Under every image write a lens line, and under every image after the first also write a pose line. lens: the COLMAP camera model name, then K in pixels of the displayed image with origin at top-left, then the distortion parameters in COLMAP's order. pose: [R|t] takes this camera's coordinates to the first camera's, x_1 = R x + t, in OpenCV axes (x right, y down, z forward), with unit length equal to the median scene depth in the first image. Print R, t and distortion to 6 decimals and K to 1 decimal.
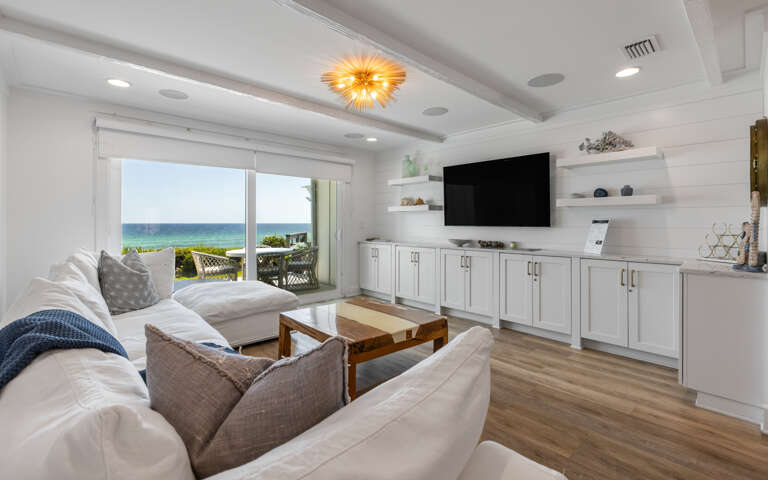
lens RADIAL K [[346.6, 0, 389.9], [0, 346.6, 224.5], [0, 0, 1]] dist [-0.004088, -0.000154]
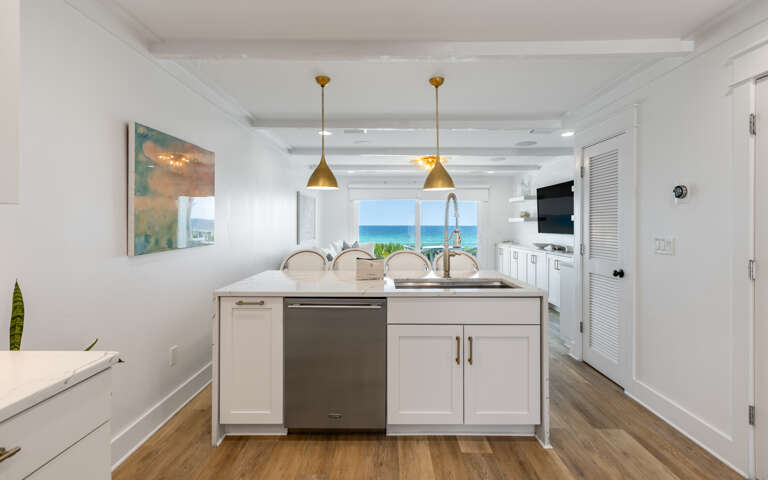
lens RADIAL K [[349.6, 0, 378.5], [0, 349.6, 223.8], [0, 0, 1]] dist [-0.001276, 0.000609]
pose [[0.706299, -0.000418, -0.707913, 0.712968], [-0.005962, 0.999961, -0.006539, -0.020222], [0.707888, 0.008840, 0.706269, -0.386615]]
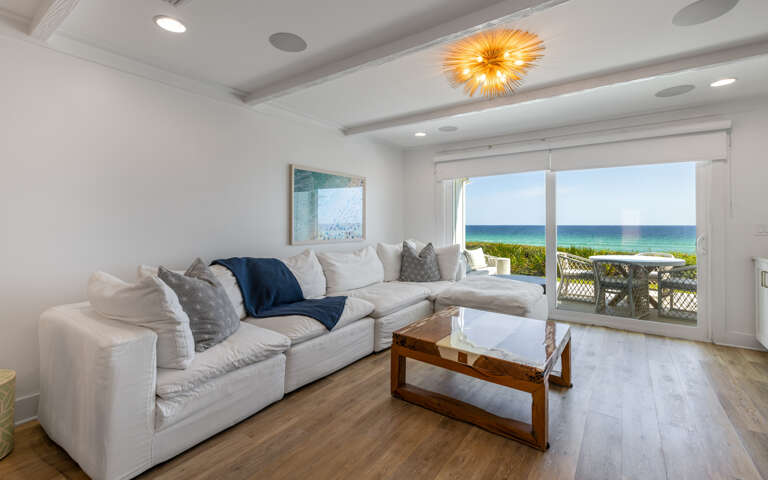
lens RADIAL K [[346.6, 0, 379.9], [0, 346.6, 223.7], [0, 0, 1]] dist [-0.004088, -0.000154]
pose [[0.180782, -0.006215, -0.983504, 0.461486], [-0.004765, 0.999963, -0.007195, 0.001613], [0.983512, 0.005987, 0.180745, 0.359478]]
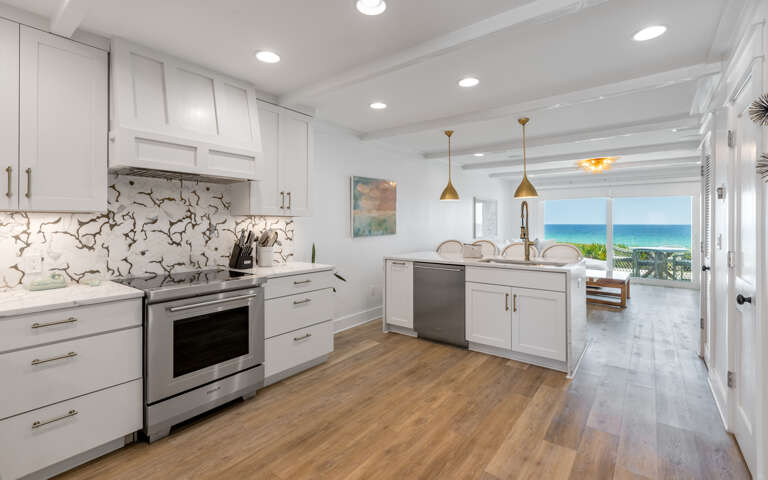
lens RADIAL K [[346.6, 0, 386.9], [0, 346.6, 220.5], [0, 0, 1]] dist [-0.004088, -0.000154]
pose [[0.145643, -0.006556, -0.989316, 1.132833], [-0.004877, 0.999961, -0.007344, -0.020813], [0.989325, 0.005895, 0.145605, -0.340453]]
